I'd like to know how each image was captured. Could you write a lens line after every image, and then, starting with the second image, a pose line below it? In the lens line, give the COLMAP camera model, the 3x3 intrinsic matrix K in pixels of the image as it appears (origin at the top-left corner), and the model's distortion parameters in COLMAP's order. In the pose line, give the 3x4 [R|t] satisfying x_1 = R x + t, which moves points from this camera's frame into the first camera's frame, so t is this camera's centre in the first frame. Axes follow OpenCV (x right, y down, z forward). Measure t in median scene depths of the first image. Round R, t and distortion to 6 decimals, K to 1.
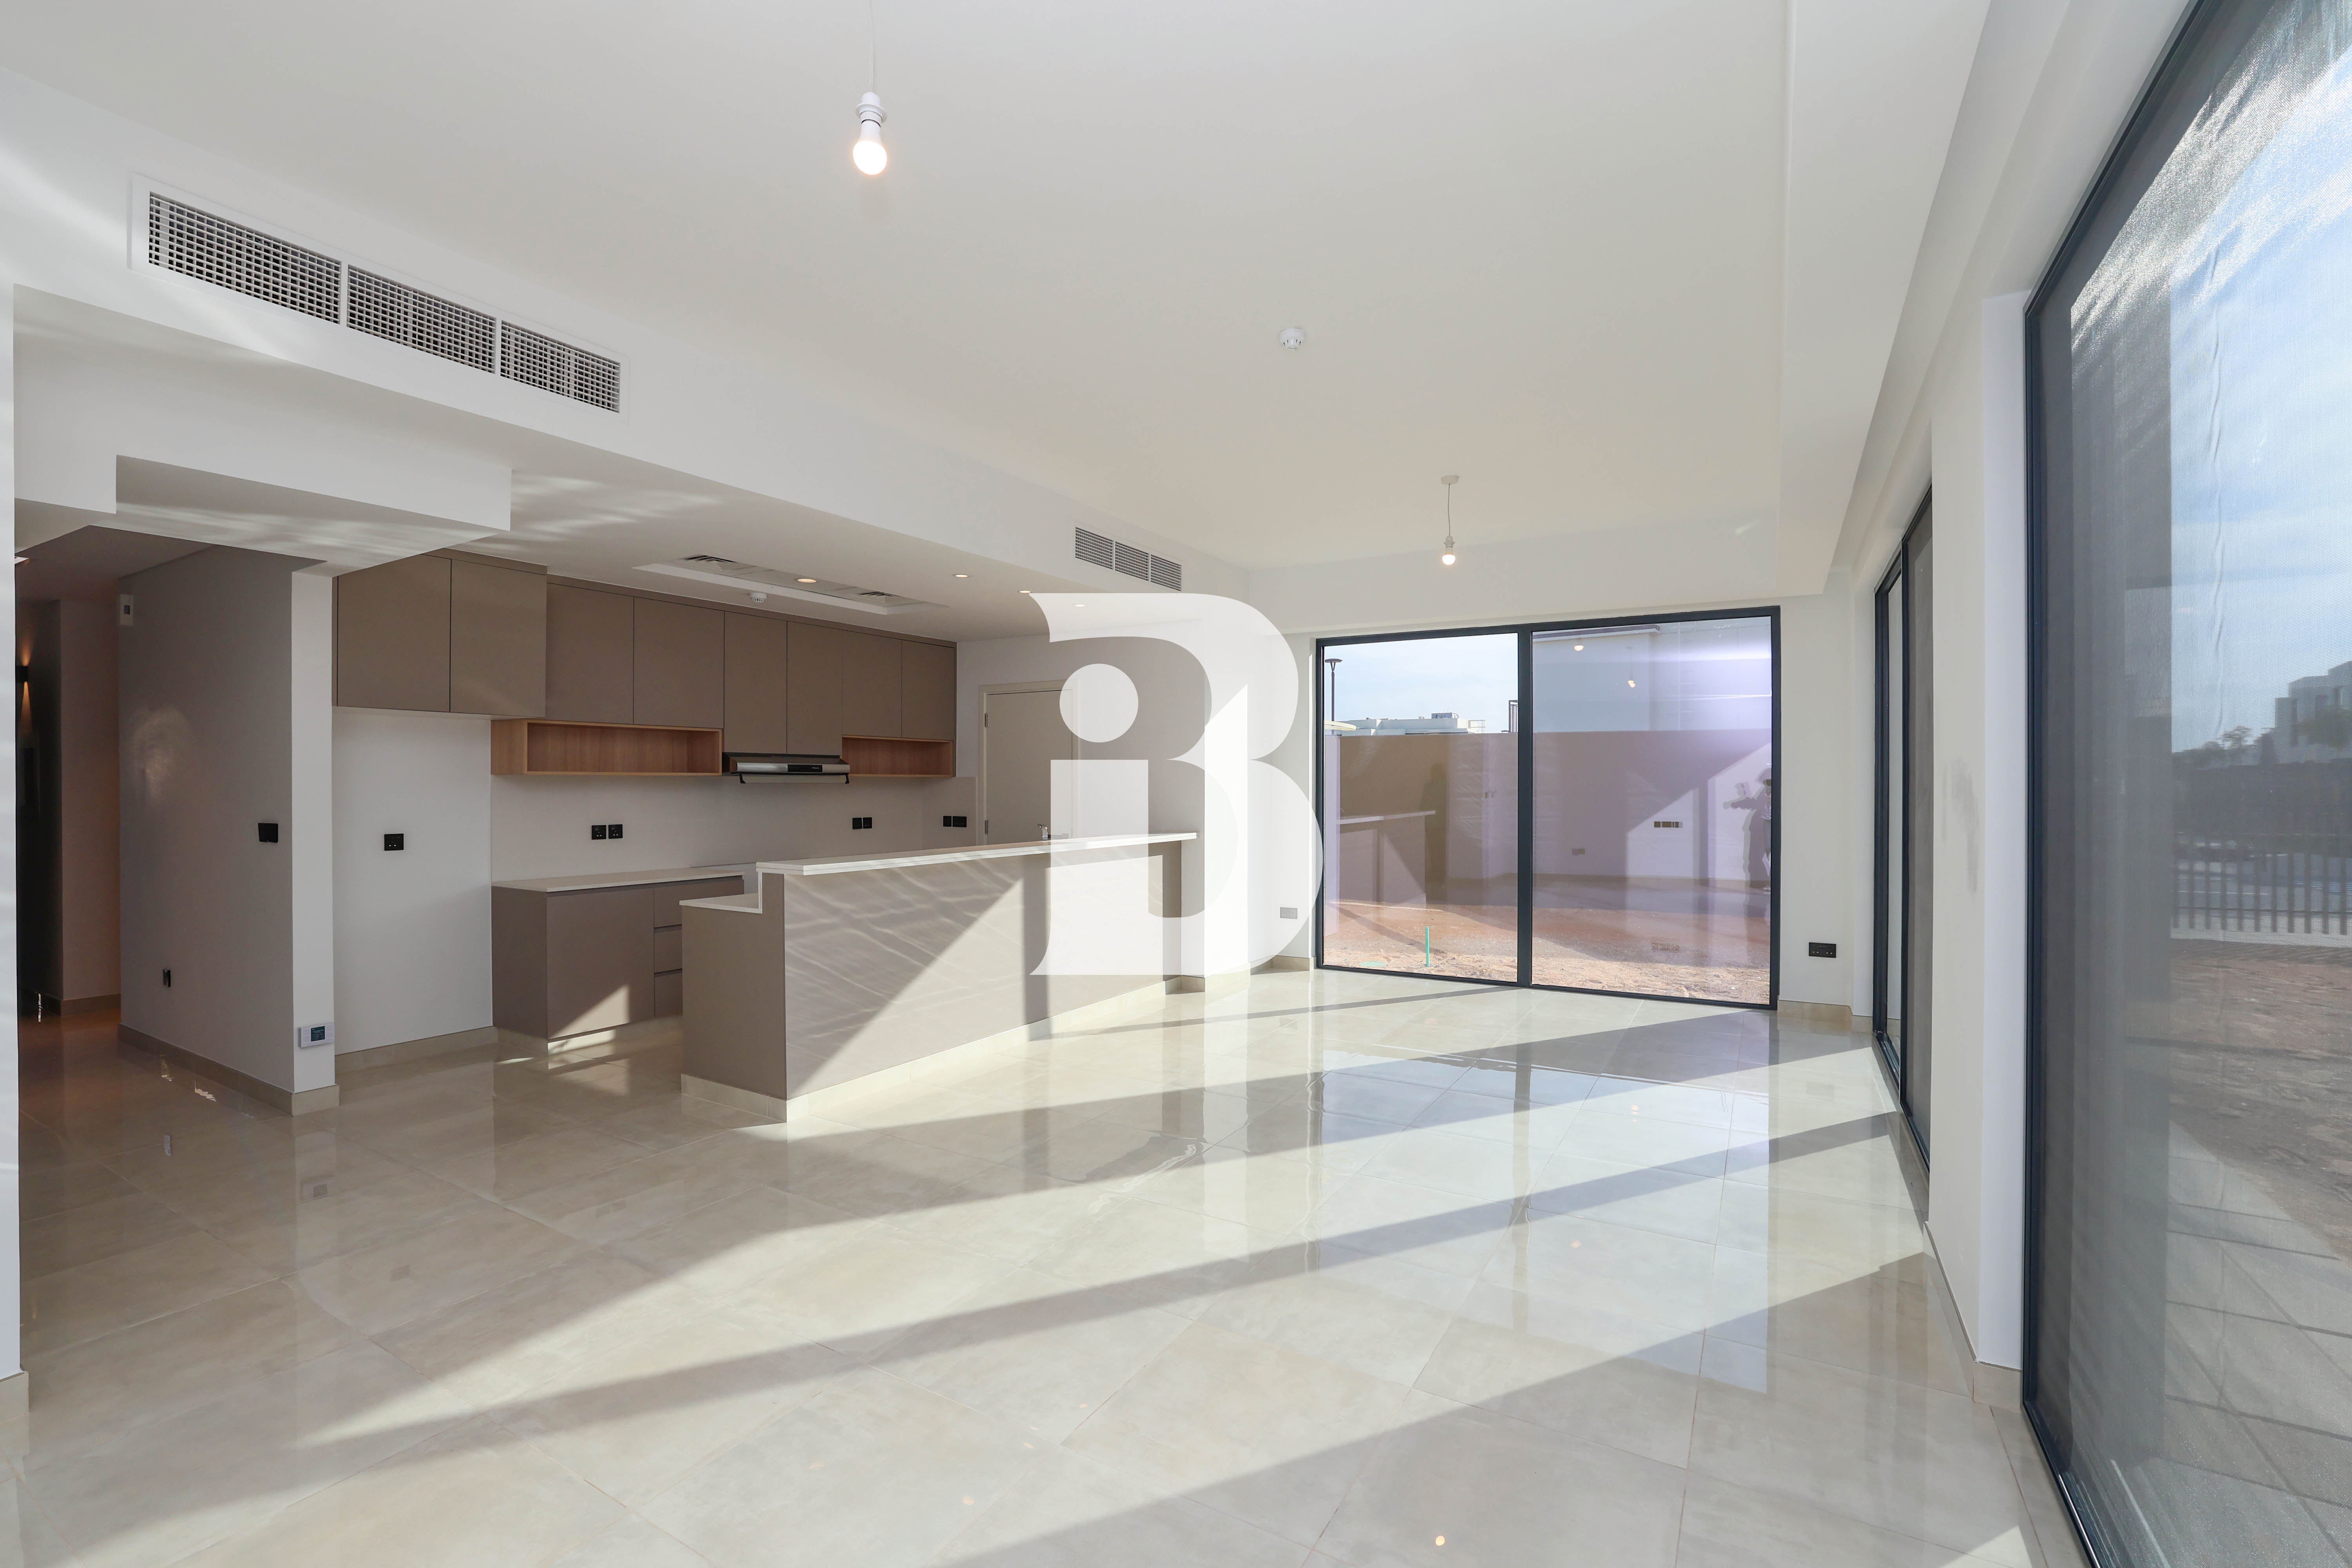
lens RADIAL K [[1007.0, 0, 1181.7], [0, 1007.0, 780.9], [0, 0, 1]] dist [-0.032118, 0.000378]
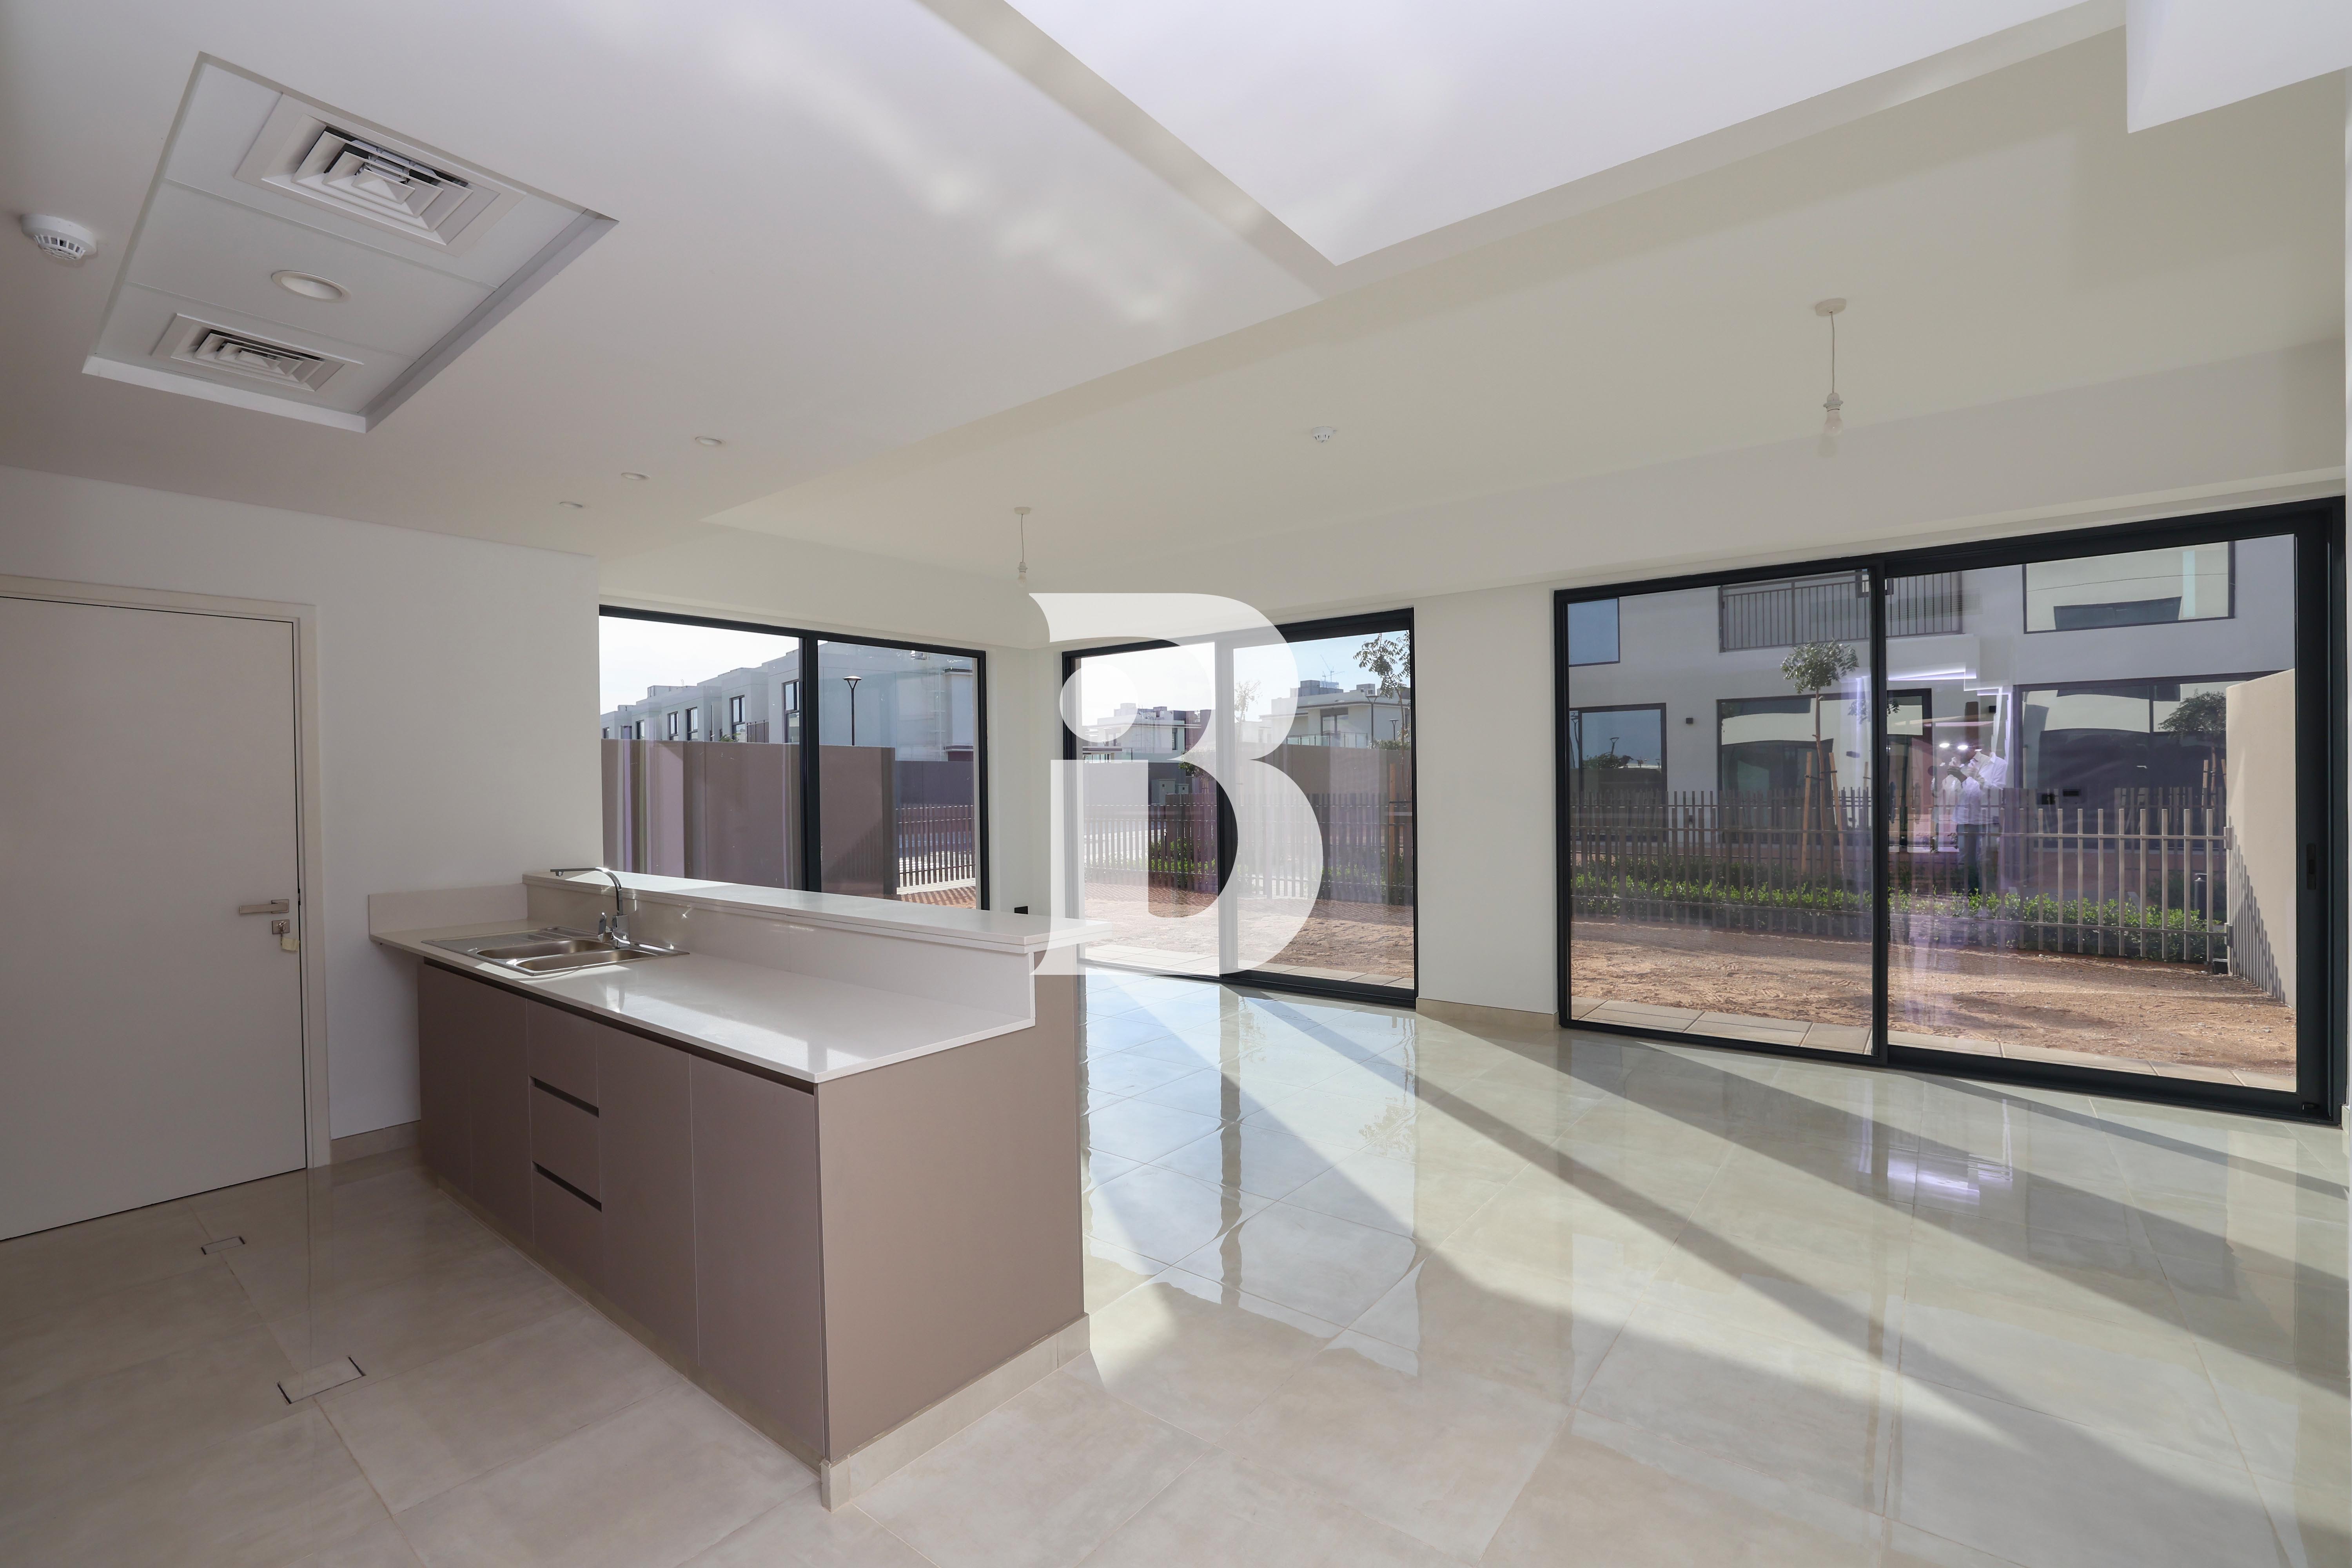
lens RADIAL K [[1007.0, 0, 1185.3], [0, 1007.0, 794.9], [0, 0, 1]] dist [-0.032118, 0.000378]
pose [[0.130262, -0.010092, 0.991428, -0.717581], [0.011254, 0.999899, 0.008700, -0.001544], [-0.991416, 0.010024, 0.130363, 0.622104]]
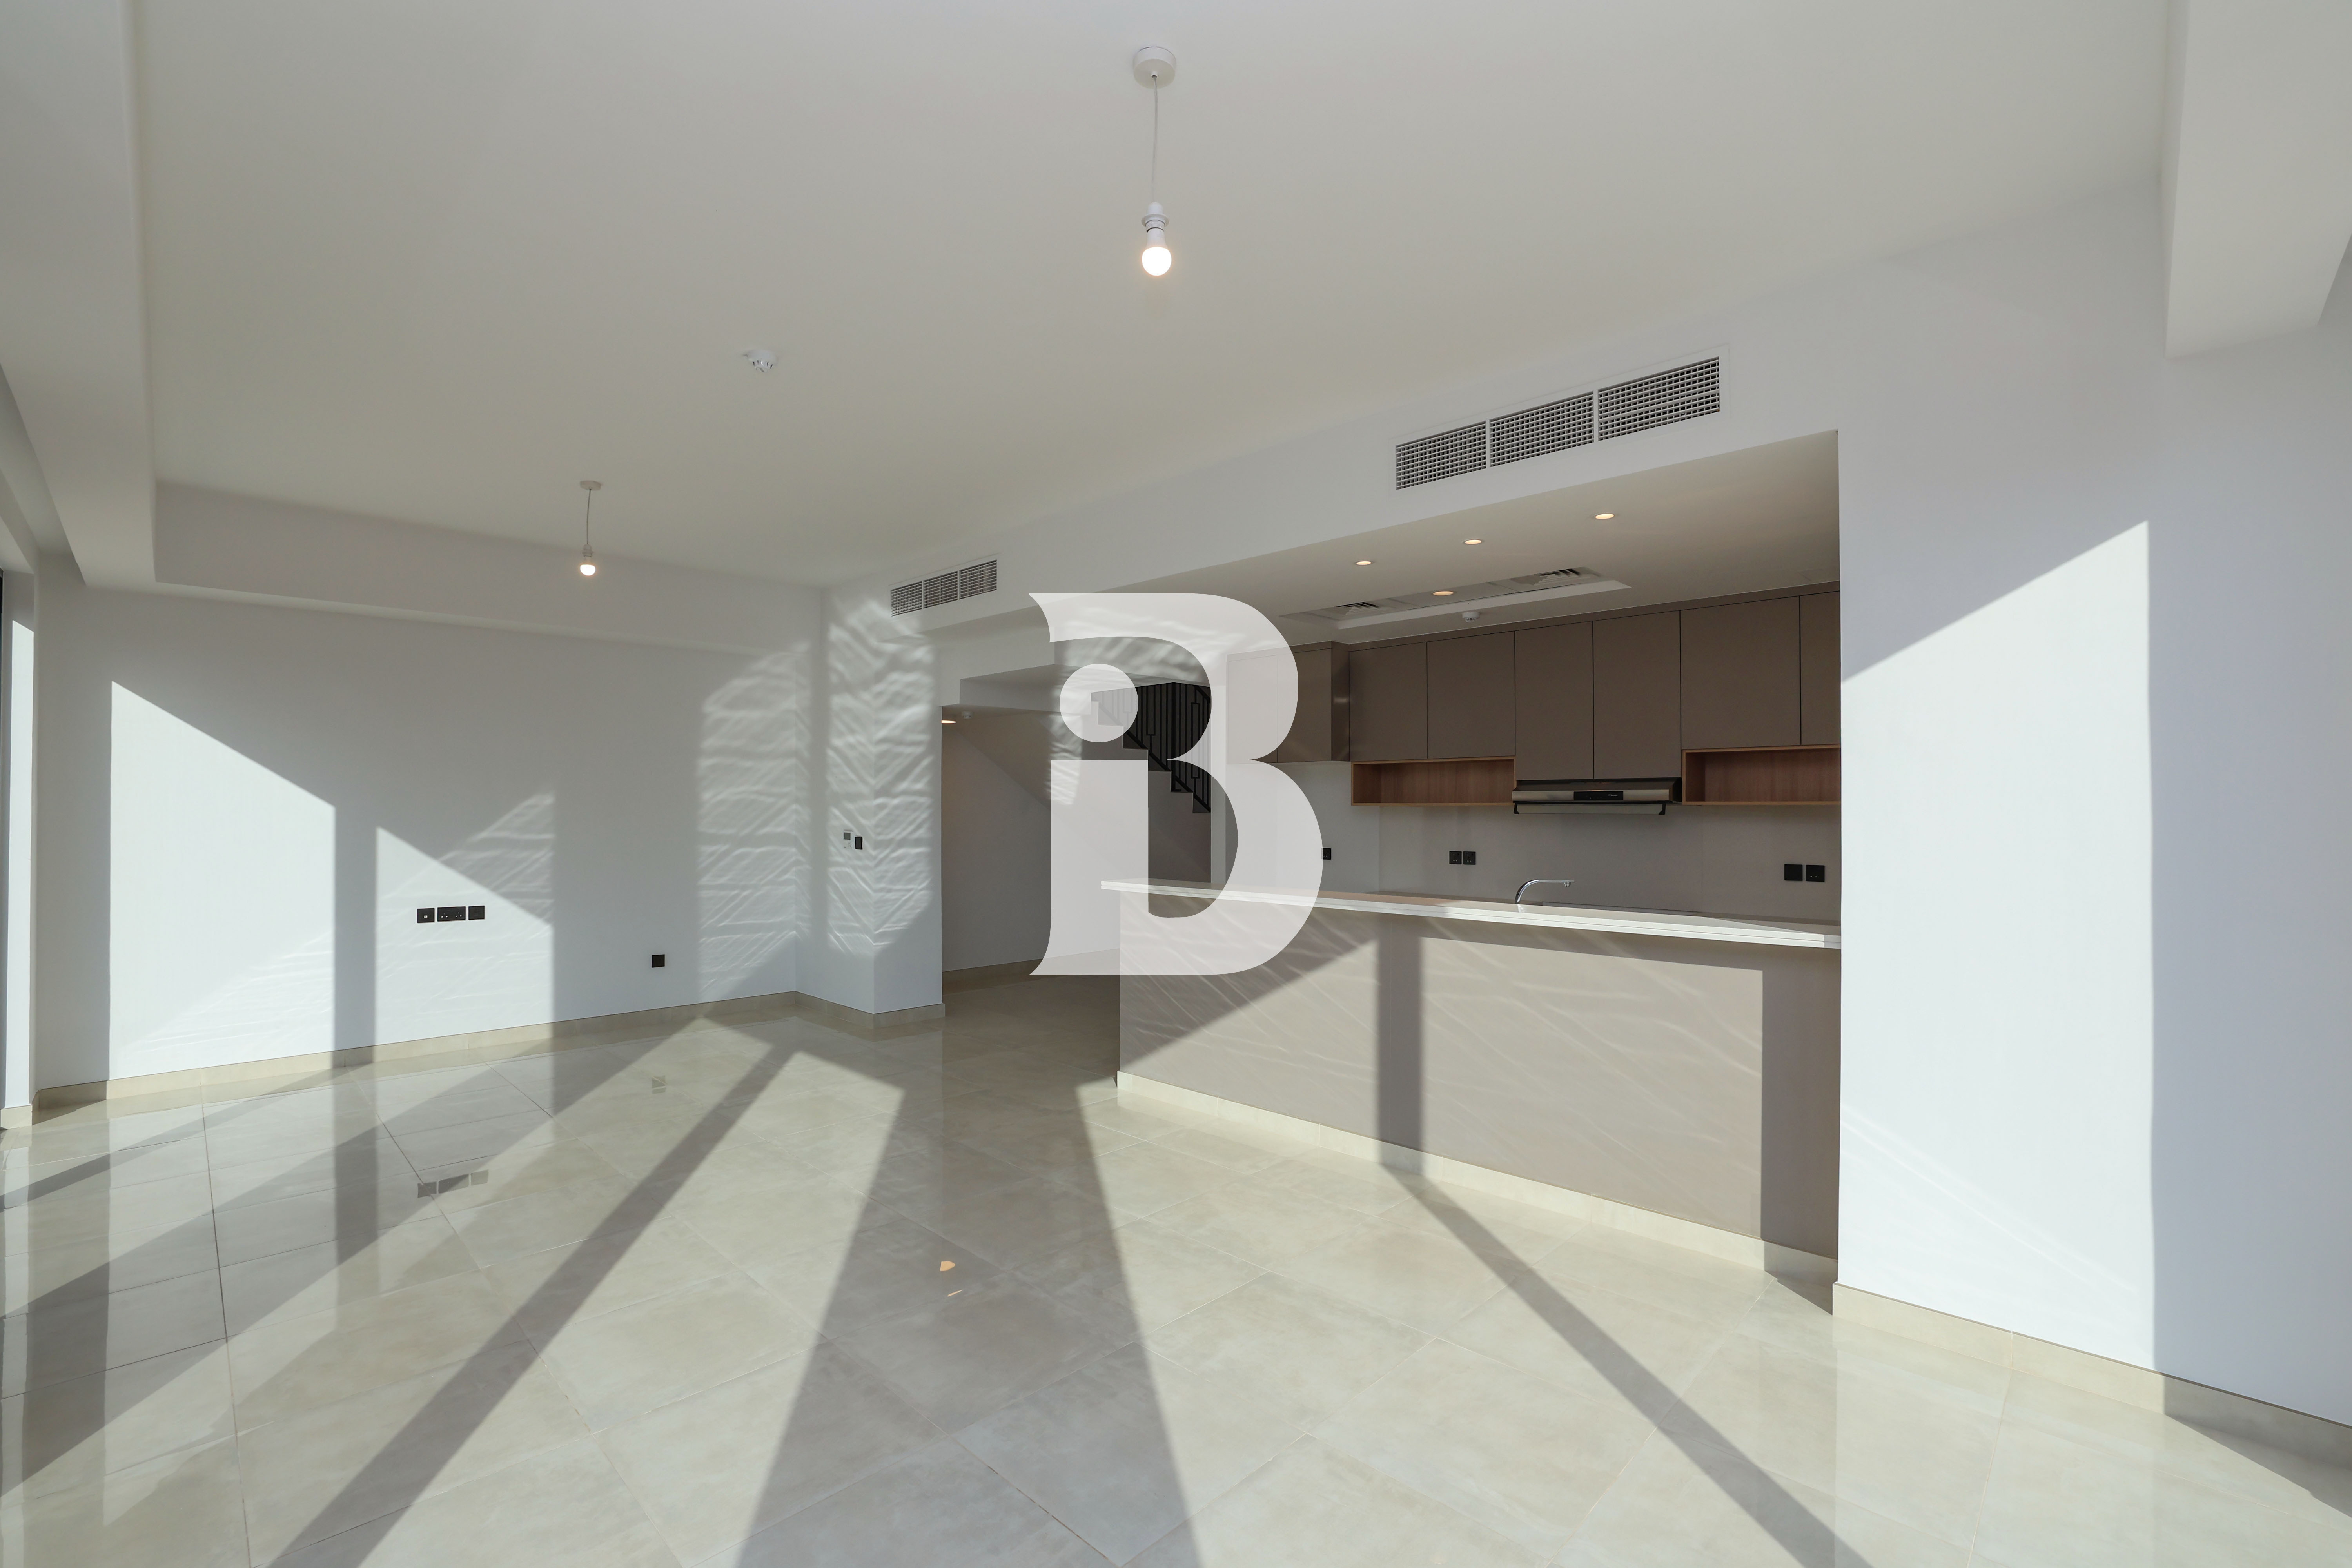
lens RADIAL K [[1007.0, 0, 1177.8], [0, 1007.0, 799.8], [0, 0, 1]] dist [-0.032118, 0.000378]
pose [[-0.238793, -0.008539, -0.971033, 0.575975], [0.000059, 0.999961, -0.008808, -0.002657], [0.971071, -0.002161, -0.238783, 0.988529]]
